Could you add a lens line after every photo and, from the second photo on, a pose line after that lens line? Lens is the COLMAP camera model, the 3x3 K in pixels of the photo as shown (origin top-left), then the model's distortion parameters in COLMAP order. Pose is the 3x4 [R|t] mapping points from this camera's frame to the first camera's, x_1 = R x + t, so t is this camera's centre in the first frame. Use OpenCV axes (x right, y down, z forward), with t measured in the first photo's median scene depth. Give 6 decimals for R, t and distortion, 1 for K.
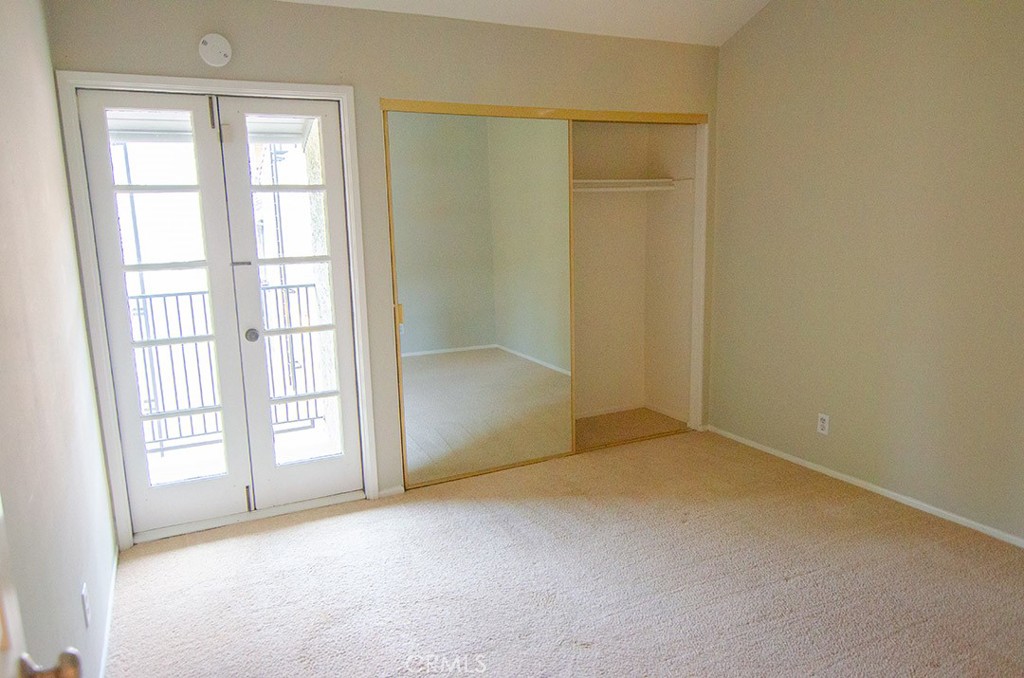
lens RADIAL K [[691.2, 0, 512.0], [0, 691.2, 339.0], [0, 0, 1]] dist [0.007180, -0.023995]
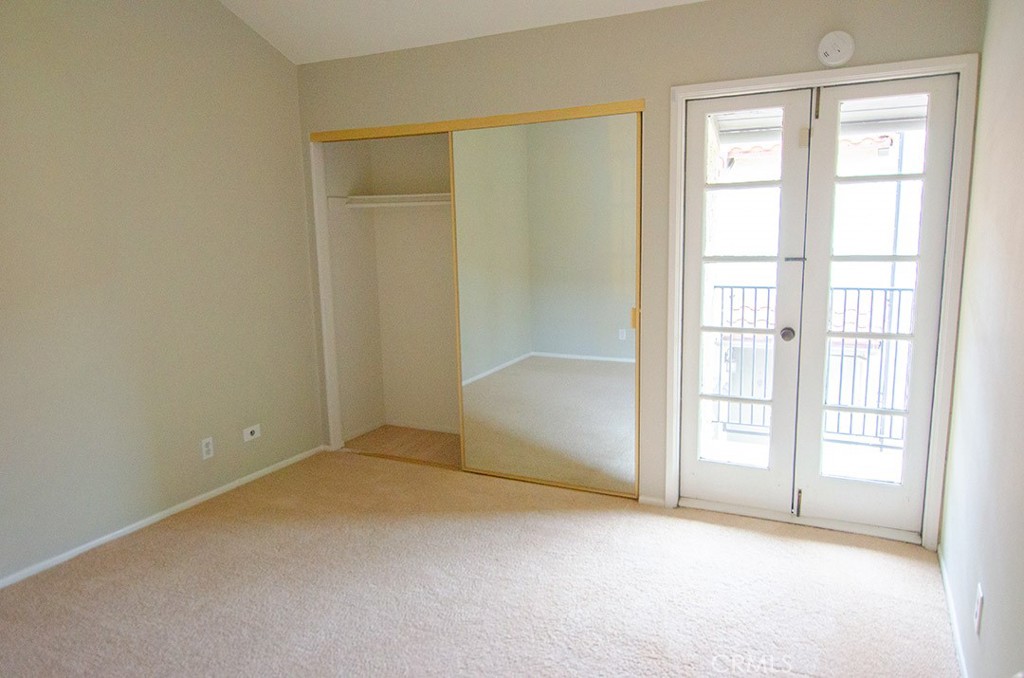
lens RADIAL K [[706.4, 0, 512.0], [0, 706.4, 339.0], [0, 0, 1]] dist [0.003627, -0.035693]
pose [[0.590840, 0.134098, -0.795567, 0.161695], [-0.127332, 0.989231, 0.072177, -0.017857], [0.796678, 0.058656, 0.601552, 0.079420]]
